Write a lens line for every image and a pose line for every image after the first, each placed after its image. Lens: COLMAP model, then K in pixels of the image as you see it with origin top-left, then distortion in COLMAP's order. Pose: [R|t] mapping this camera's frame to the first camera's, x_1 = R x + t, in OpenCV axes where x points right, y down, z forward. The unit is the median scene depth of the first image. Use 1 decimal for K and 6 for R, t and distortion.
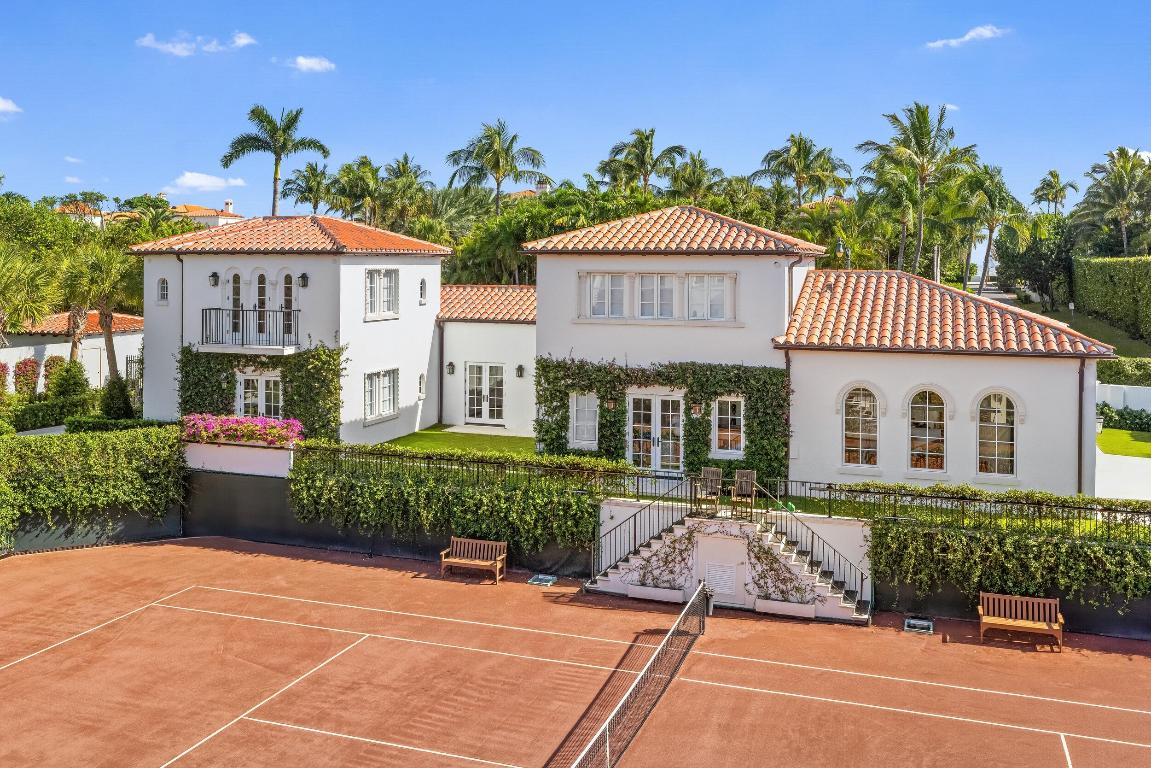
lens RADIAL K [[1021.6, 0, 572.3], [0, 1021.6, 267.7], [0, 0, 1]] dist [0.078030, 0.001419]
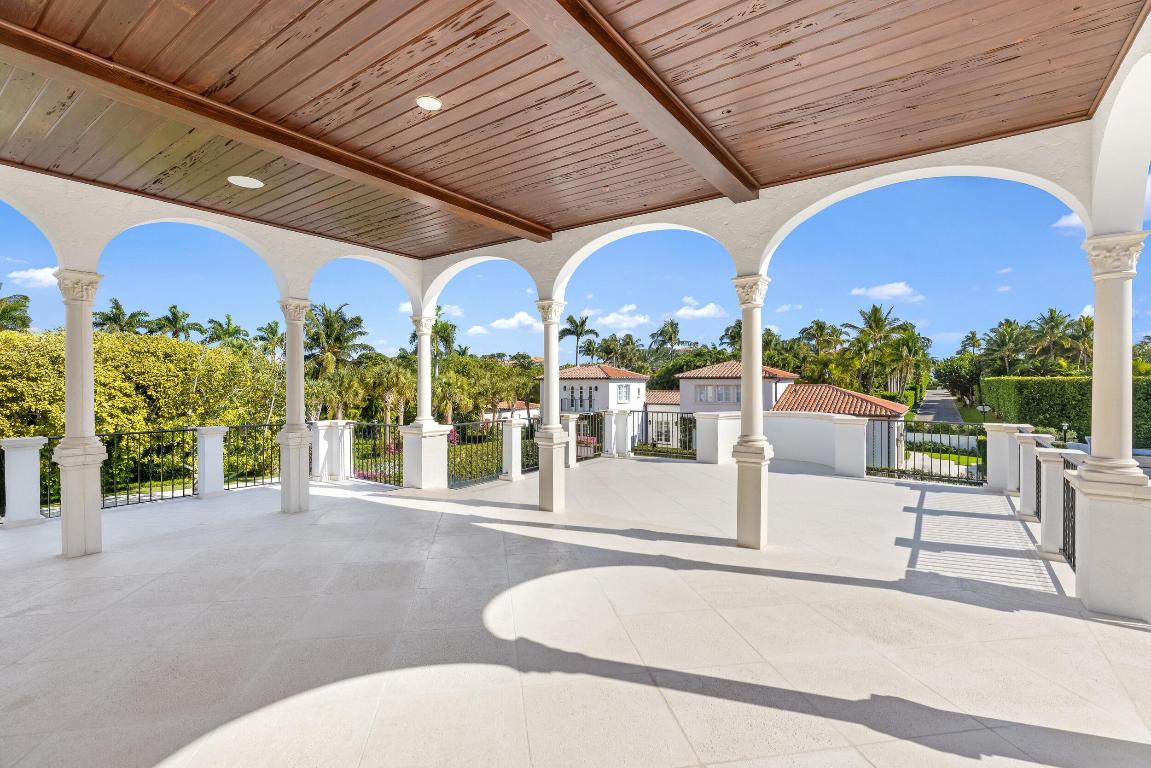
lens RADIAL K [[522.8, 0, 570.5], [0, 522.8, 384.1], [0, 0, 1]] dist [-0.001543, 0.000132]
pose [[0.962398, -0.004110, -0.271613, 0.030689], [0.004068, 0.999991, -0.000718, 0.000591], [0.271613, -0.000414, 0.962406, -0.209259]]
